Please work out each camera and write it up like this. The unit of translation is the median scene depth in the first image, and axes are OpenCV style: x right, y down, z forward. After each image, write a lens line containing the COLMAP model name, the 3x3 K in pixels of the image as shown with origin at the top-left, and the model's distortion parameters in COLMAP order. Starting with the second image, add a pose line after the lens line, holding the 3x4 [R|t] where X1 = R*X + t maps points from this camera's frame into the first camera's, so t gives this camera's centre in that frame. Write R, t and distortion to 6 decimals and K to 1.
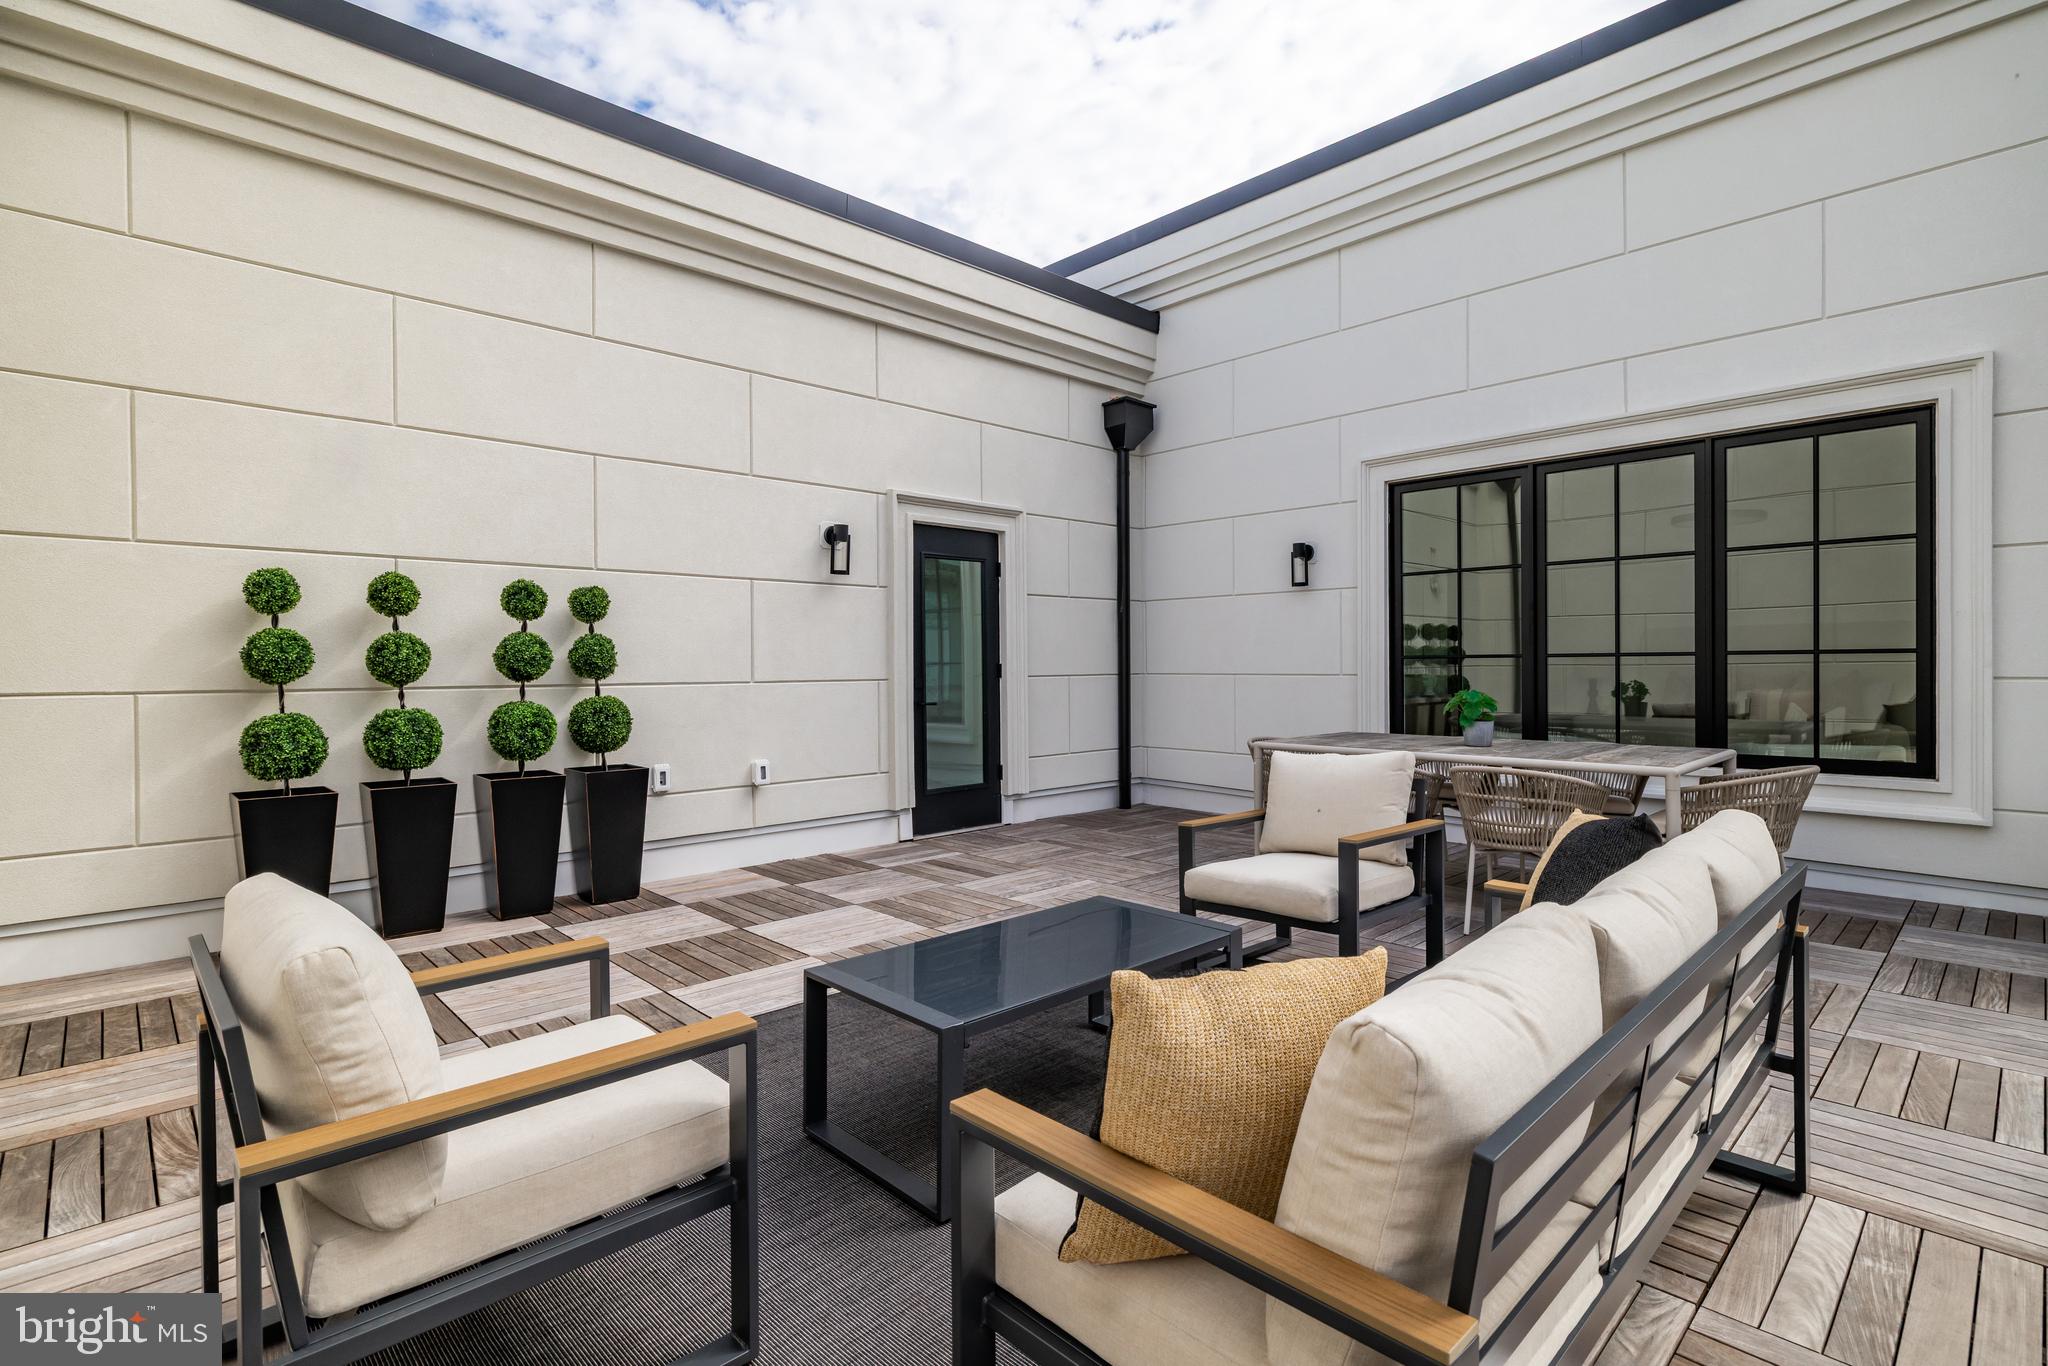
lens RADIAL K [[971.8, 0, 1025.8], [0, 971.8, 675.6], [0, 0, 1]] dist [-0.000035, 0.000048]
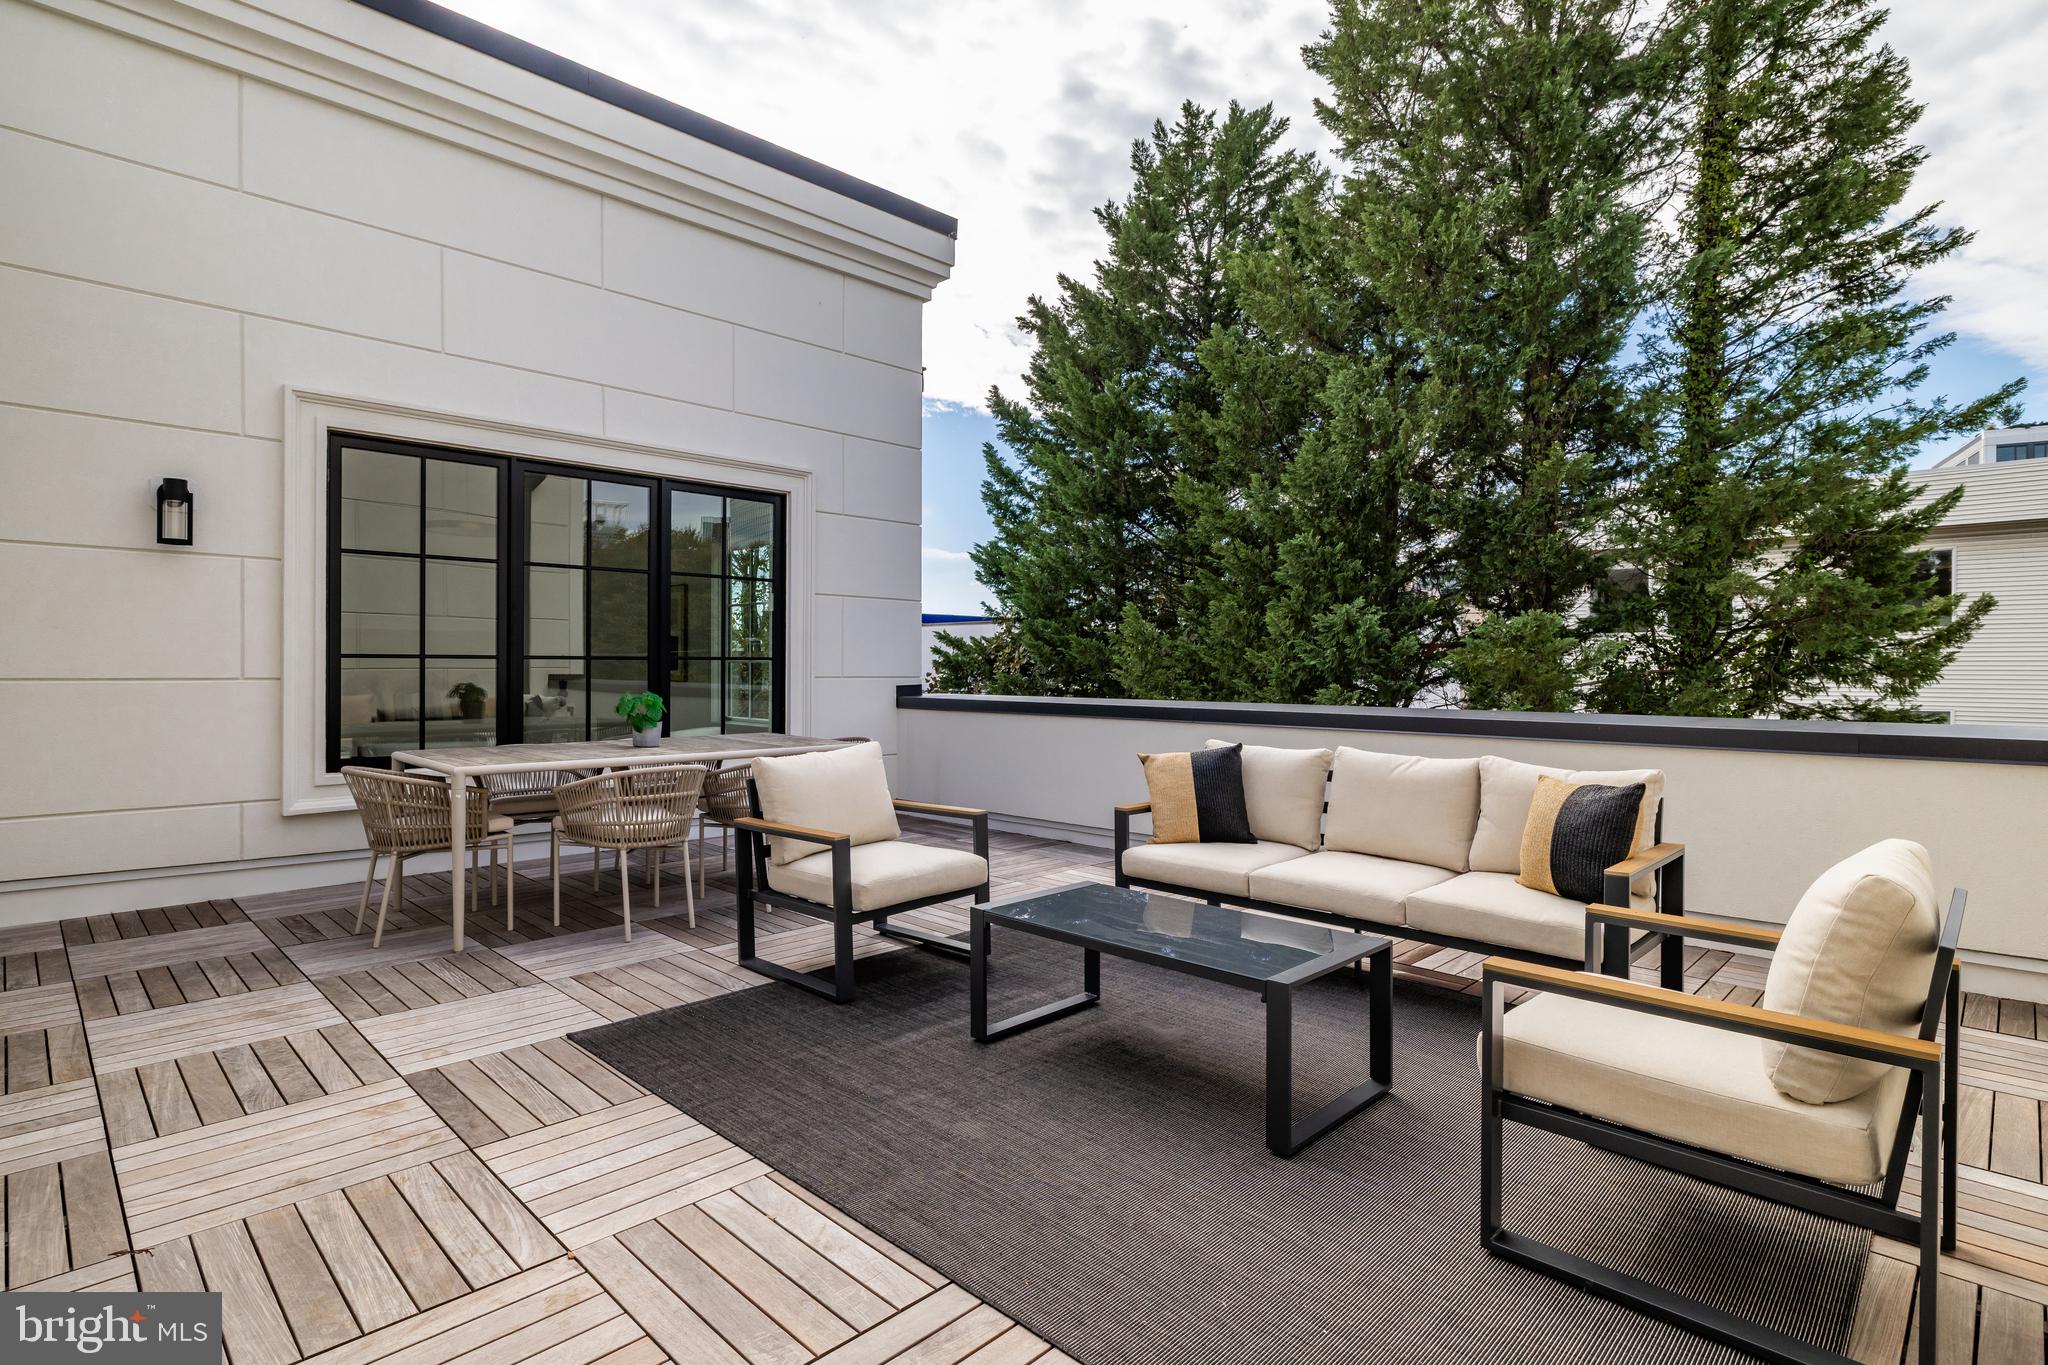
lens RADIAL K [[1013.0, 0, 1025.5], [0, 1013.0, 677.6], [0, 0, 1]] dist [0.000126, -0.000050]
pose [[-0.029285, -0.003574, 0.999565, -0.427962], [0.006672, 0.999971, 0.003771, -0.001542], [-0.999549, 0.006779, -0.029260, 0.465381]]
